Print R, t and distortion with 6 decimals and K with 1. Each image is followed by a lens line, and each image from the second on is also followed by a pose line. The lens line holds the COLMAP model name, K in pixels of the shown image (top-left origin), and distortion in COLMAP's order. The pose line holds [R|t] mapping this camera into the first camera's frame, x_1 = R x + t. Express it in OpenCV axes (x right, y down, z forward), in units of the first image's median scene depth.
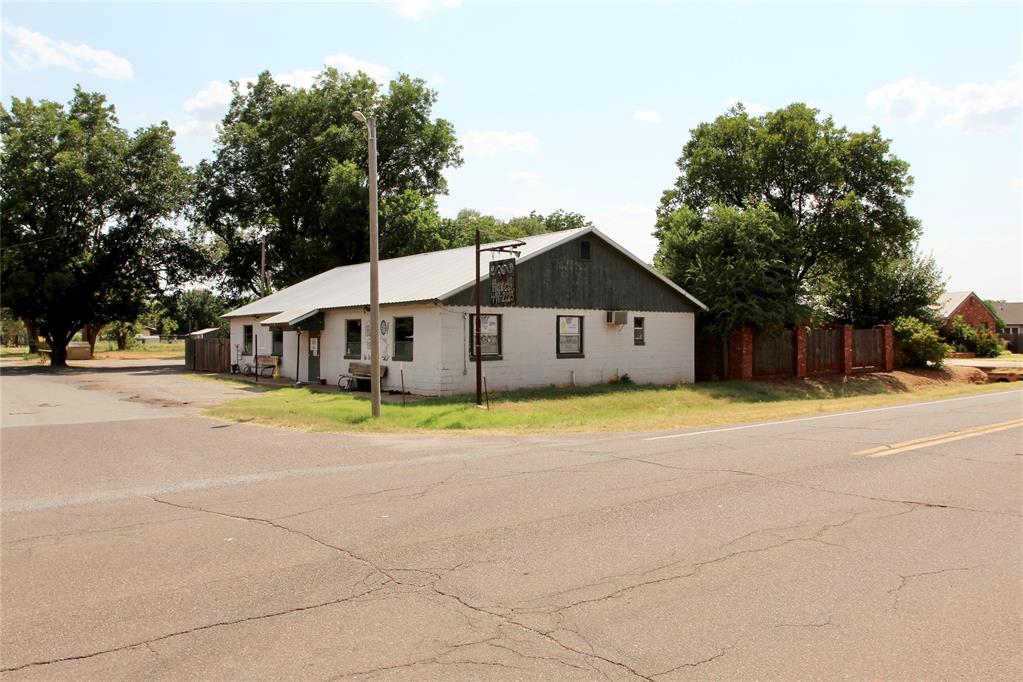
lens RADIAL K [[815.2, 0, 517.6], [0, 815.2, 326.3], [0, 0, 1]] dist [-0.084828, 0.048603]
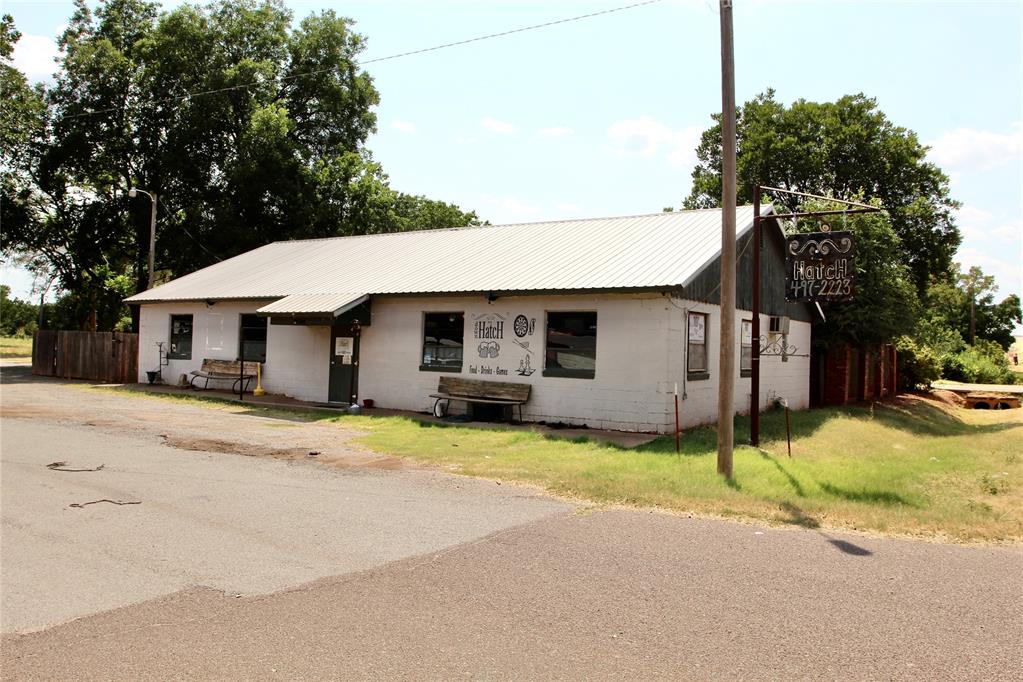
lens RADIAL K [[815.2, 0, 517.6], [0, 815.2, 326.3], [0, 0, 1]] dist [-0.084828, 0.048603]
pose [[0.951975, 0.039514, 0.303615, -0.309354], [-0.036543, 0.999212, -0.015463, 0.010166], [-0.303987, 0.003626, 0.952669, 0.307102]]
